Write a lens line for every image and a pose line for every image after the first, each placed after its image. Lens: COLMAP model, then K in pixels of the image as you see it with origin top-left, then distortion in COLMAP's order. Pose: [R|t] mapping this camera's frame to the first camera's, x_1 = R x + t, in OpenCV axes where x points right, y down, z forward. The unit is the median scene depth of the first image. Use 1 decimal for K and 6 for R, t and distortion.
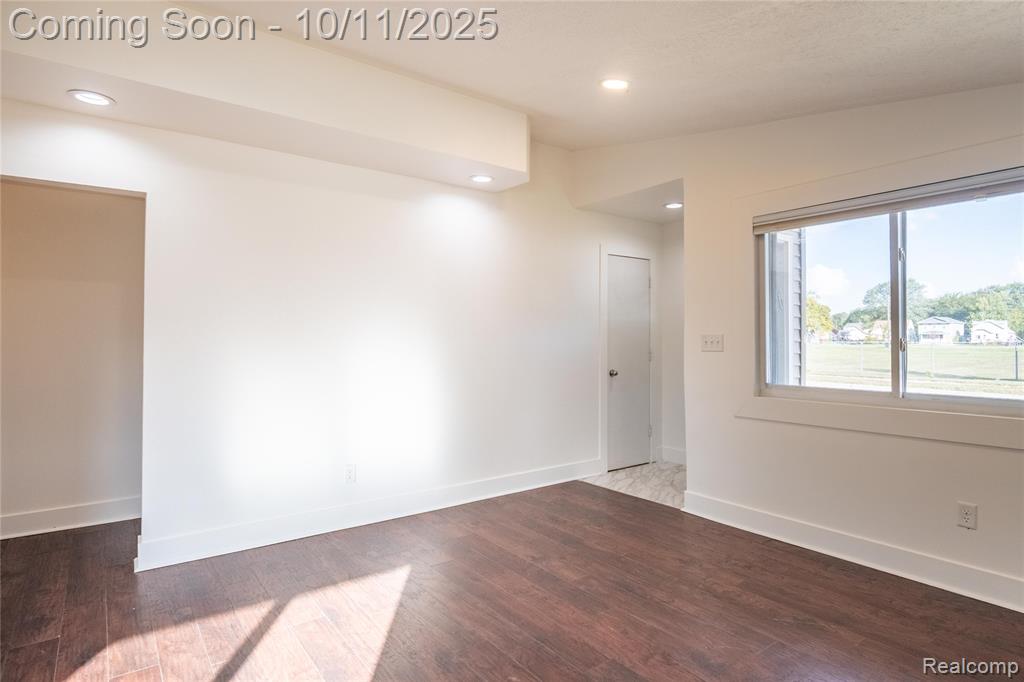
lens RADIAL K [[547.3, 0, 507.0], [0, 547.3, 350.5], [0, 0, 1]] dist [-0.008290, -0.004137]
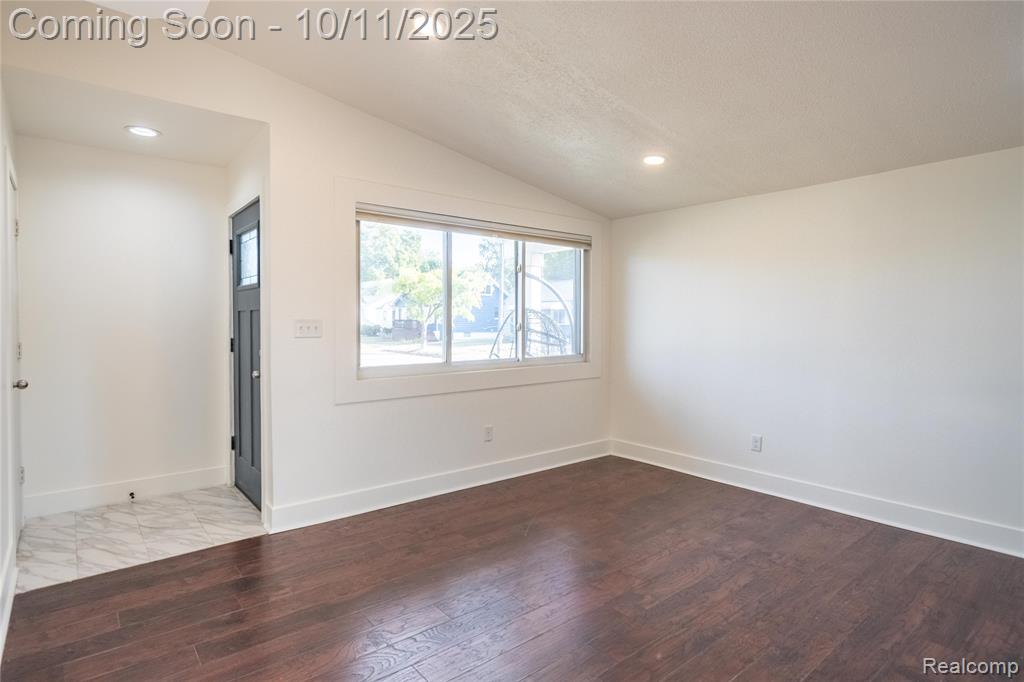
lens RADIAL K [[547.3, 0, 513.6], [0, 547.3, 343.4], [0, 0, 1]] dist [-0.008290, -0.004137]
pose [[-0.059359, -0.046194, 0.997167, -0.655982], [0.020272, 0.998667, 0.047470, -0.030794], [-0.998031, 0.023032, -0.058343, 0.882049]]
